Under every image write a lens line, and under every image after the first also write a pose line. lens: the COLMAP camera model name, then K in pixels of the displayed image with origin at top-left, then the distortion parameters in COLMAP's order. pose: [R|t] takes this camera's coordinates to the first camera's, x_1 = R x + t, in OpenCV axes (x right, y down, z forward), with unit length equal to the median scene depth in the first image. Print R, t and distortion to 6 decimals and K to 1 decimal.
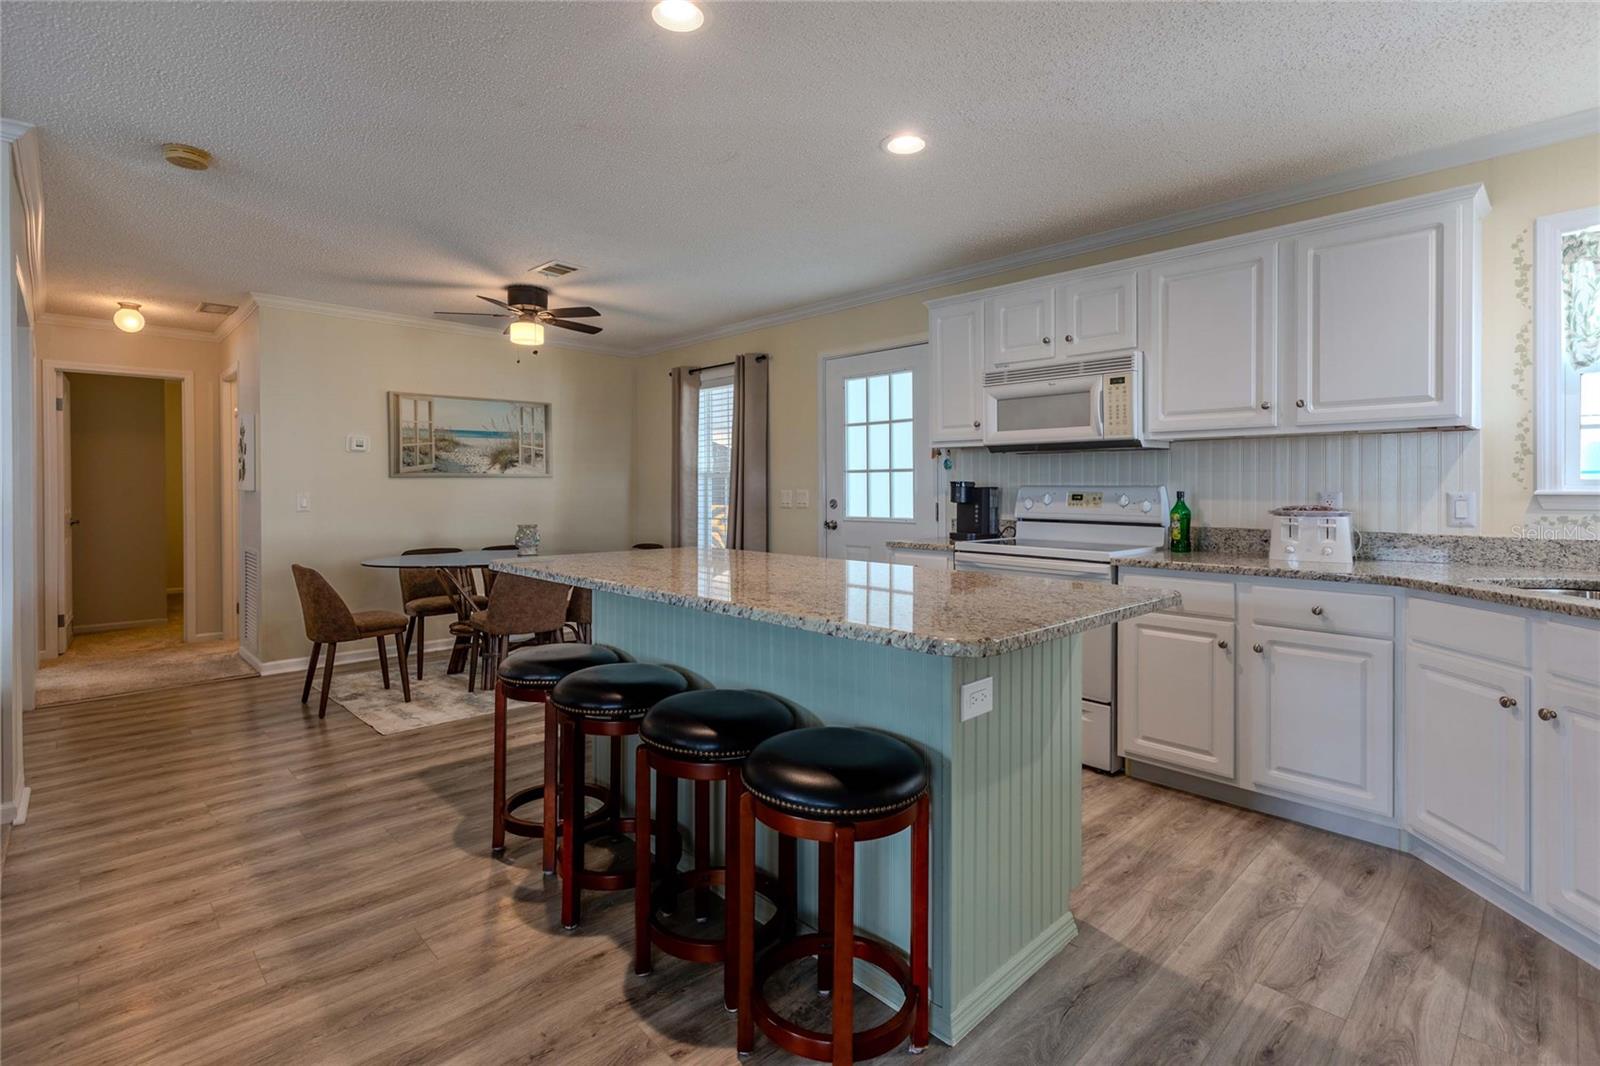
lens RADIAL K [[761.3, 0, 789.8], [0, 761.3, 491.2], [0, 0, 1]] dist [0.000110, -0.000663]
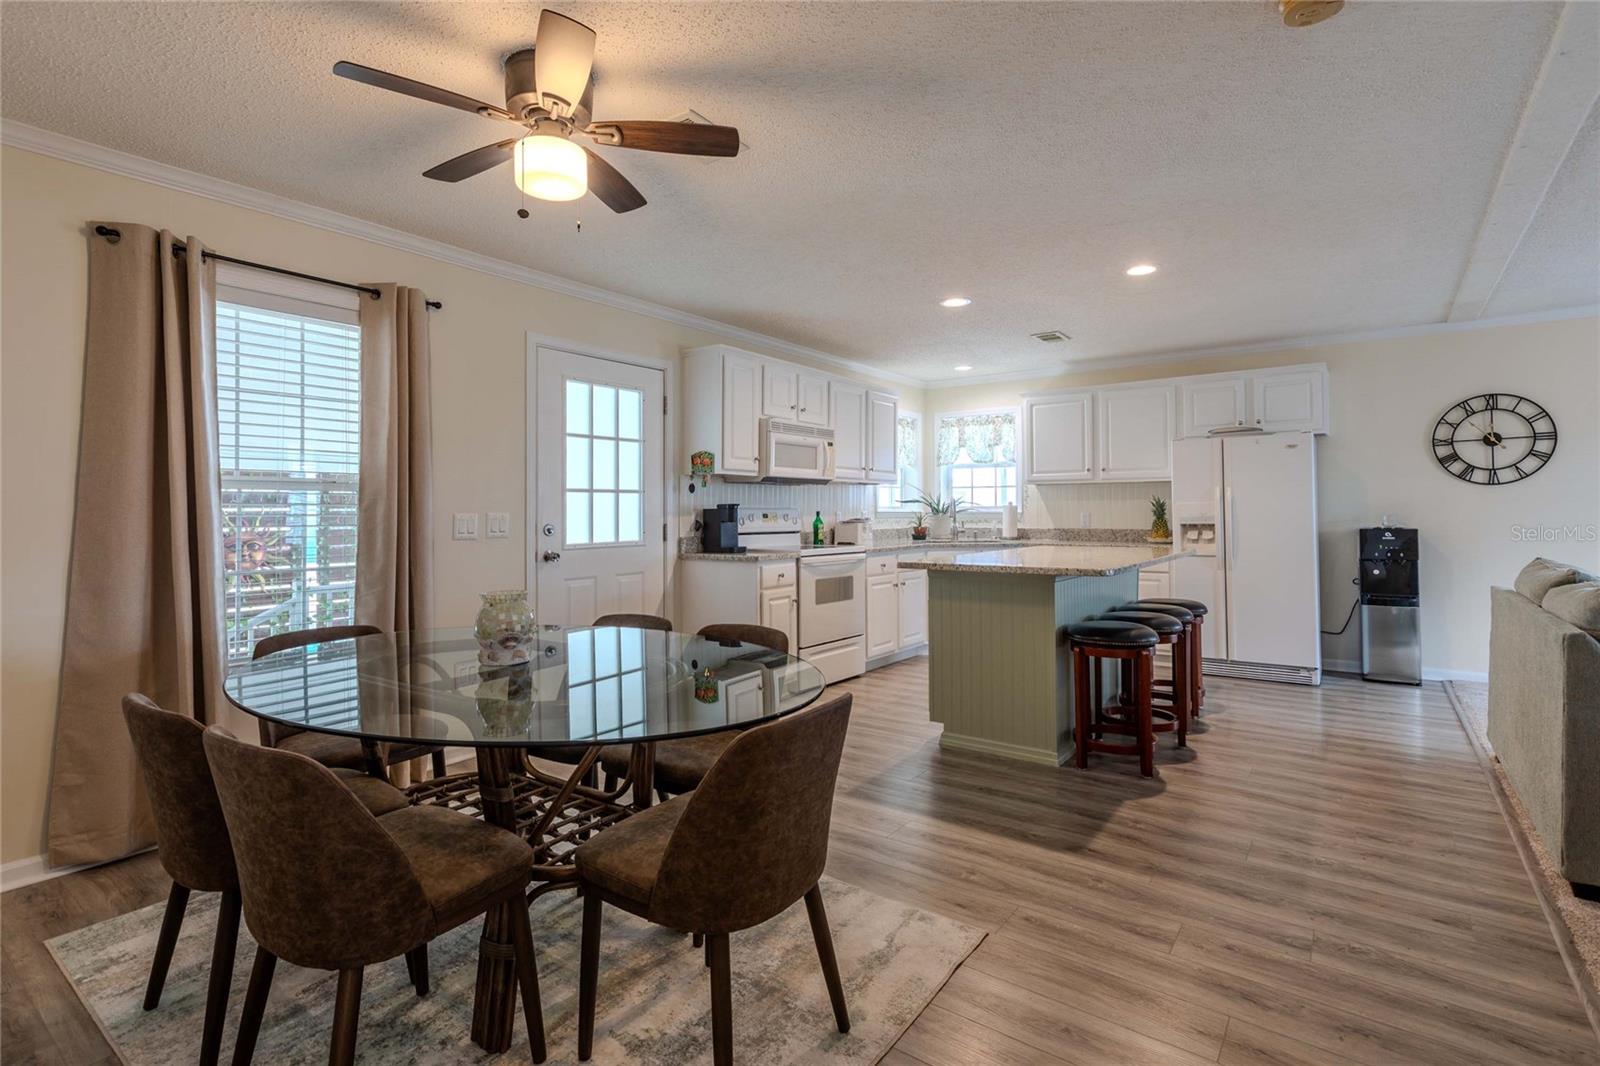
lens RADIAL K [[777.7, 0, 767.2], [0, 777.7, 515.3], [0, 0, 1]] dist [-0.000366, -0.000141]
pose [[-0.155597, -0.005995, 0.987802, -0.866601], [0.007591, 0.999945, 0.007264, -0.003102], [-0.987792, 0.008628, -0.155543, 0.996641]]
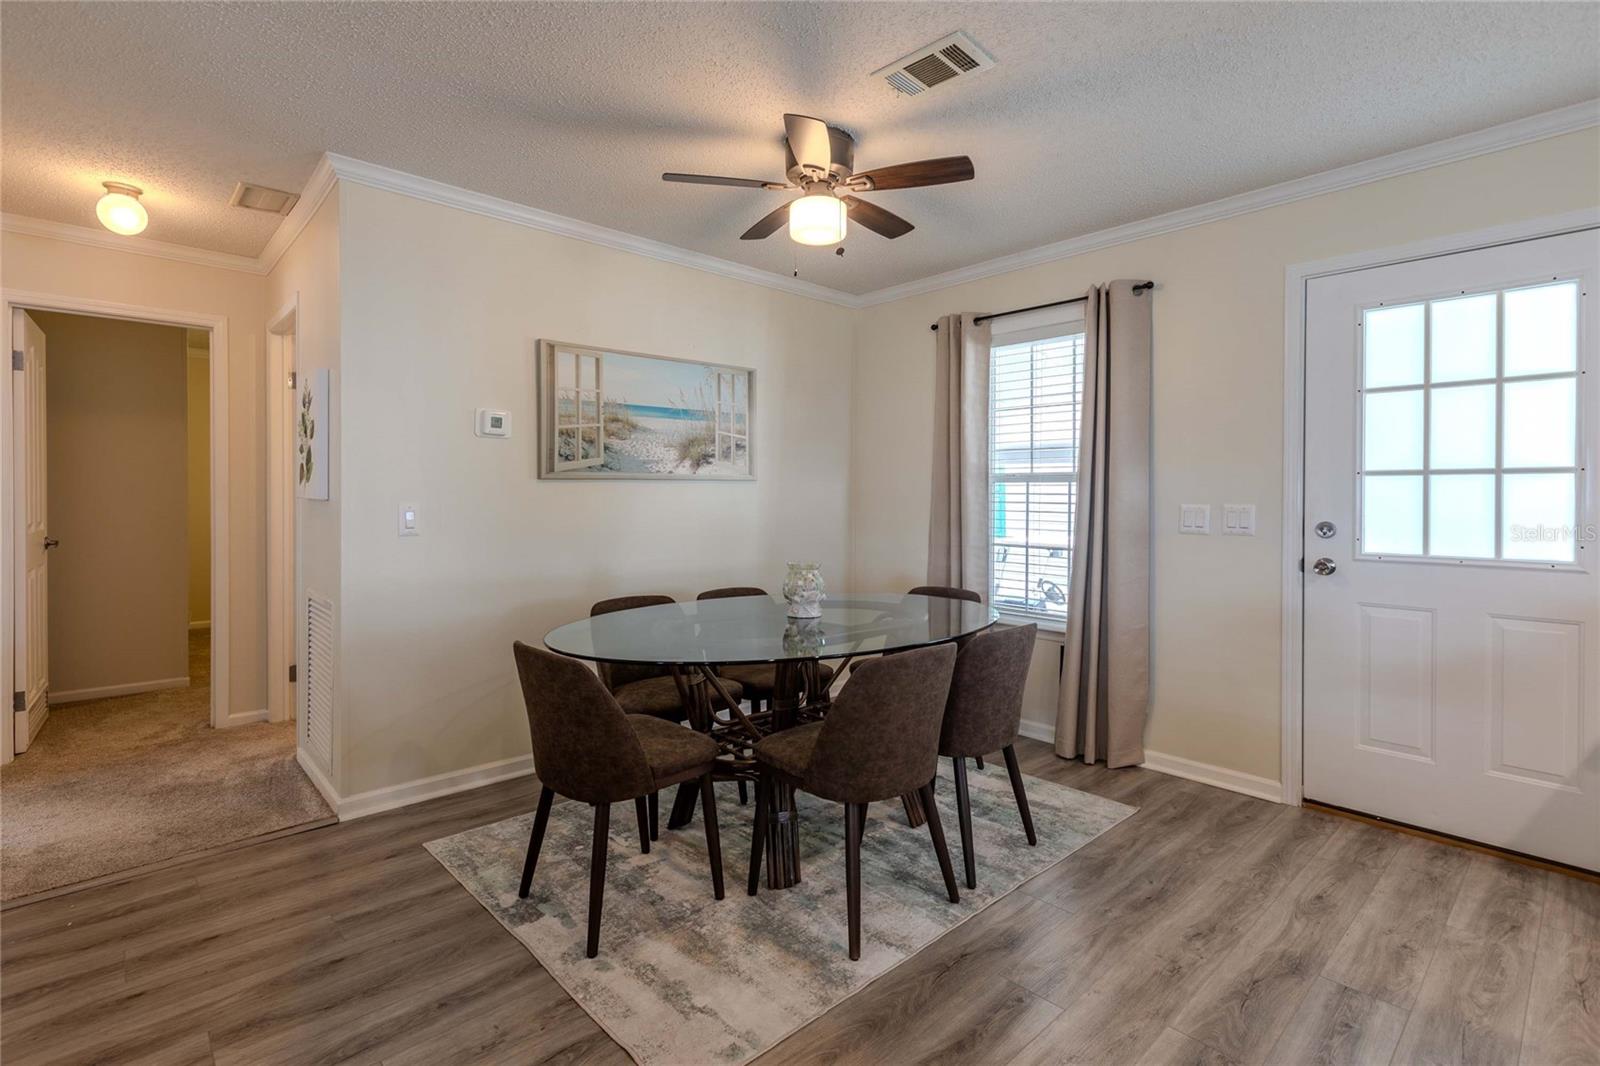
lens RADIAL K [[756.0, 0, 794.3], [0, 756.0, 497.1], [0, 0, 1]] dist [-0.002123, 0.000326]
pose [[0.999782, 0.006486, -0.019848, -0.367195], [-0.006492, 0.999979, -0.000217, -0.005513], [0.019846, 0.000346, 0.999803, 0.469272]]
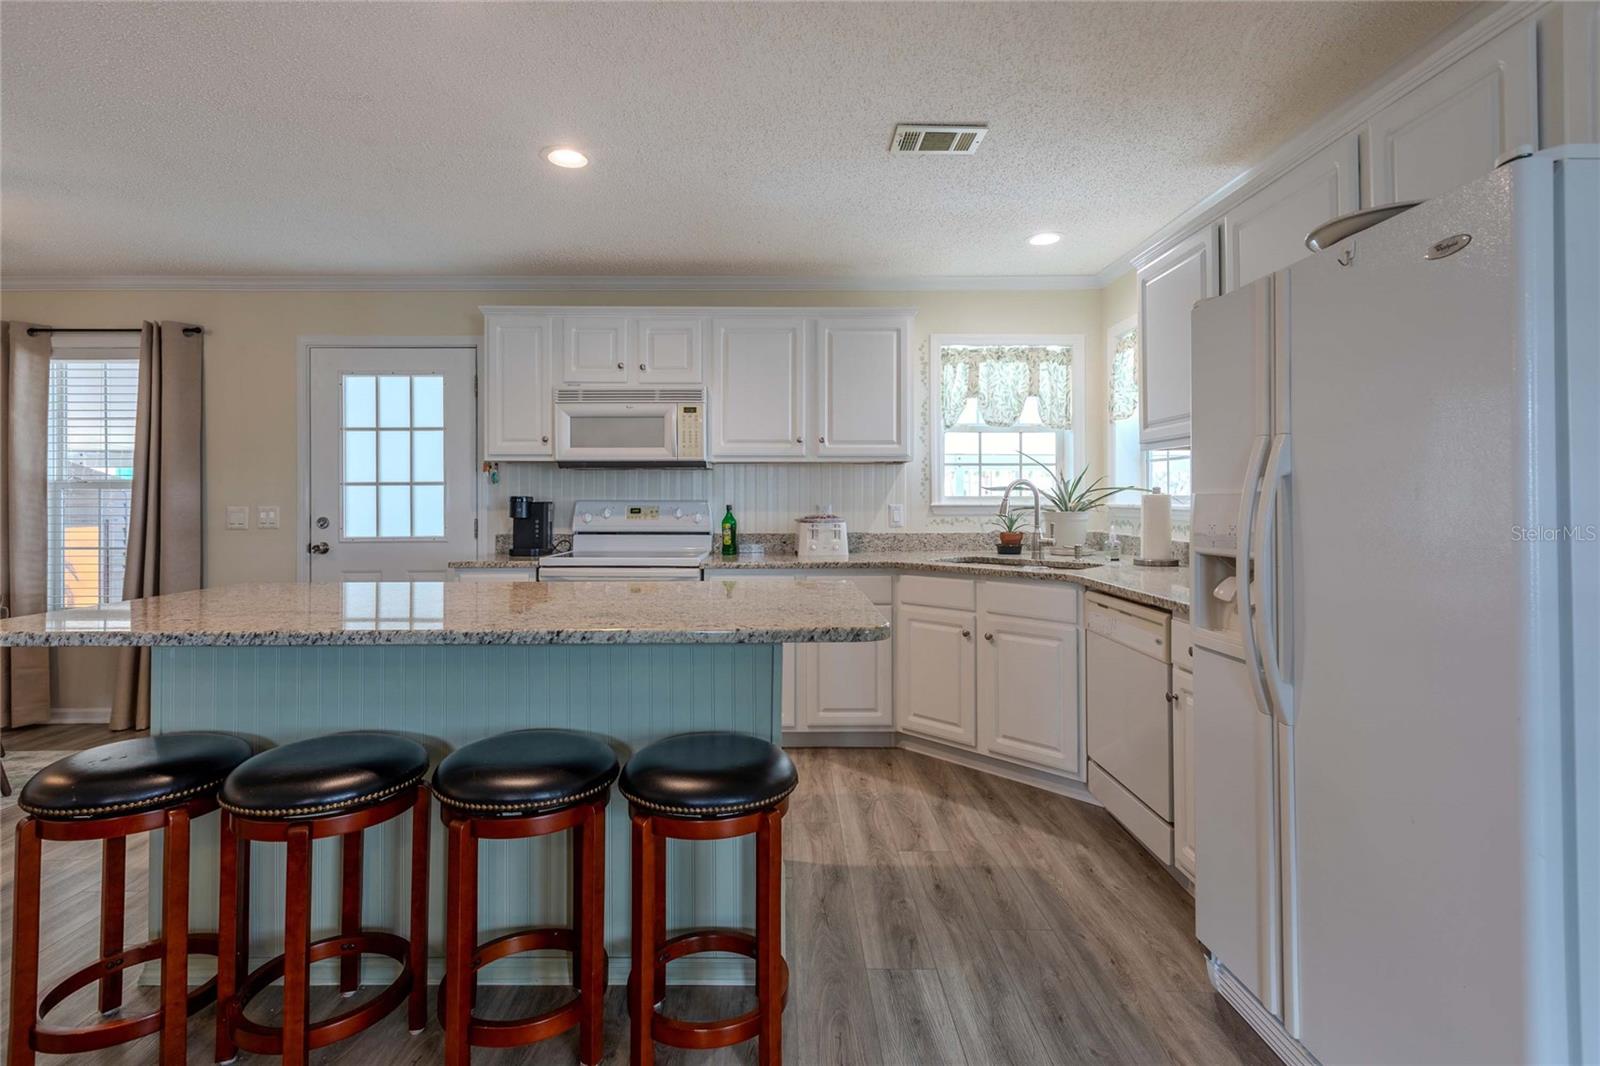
lens RADIAL K [[759.9, 0, 796.9], [0, 759.9, 495.7], [0, 0, 1]] dist [0.001914, 0.000253]
pose [[0.680070, 0.001461, 0.733146, -0.219822], [0.006039, 0.999953, -0.007595, -0.003602], [-0.733122, 0.009593, 0.680029, 0.066040]]
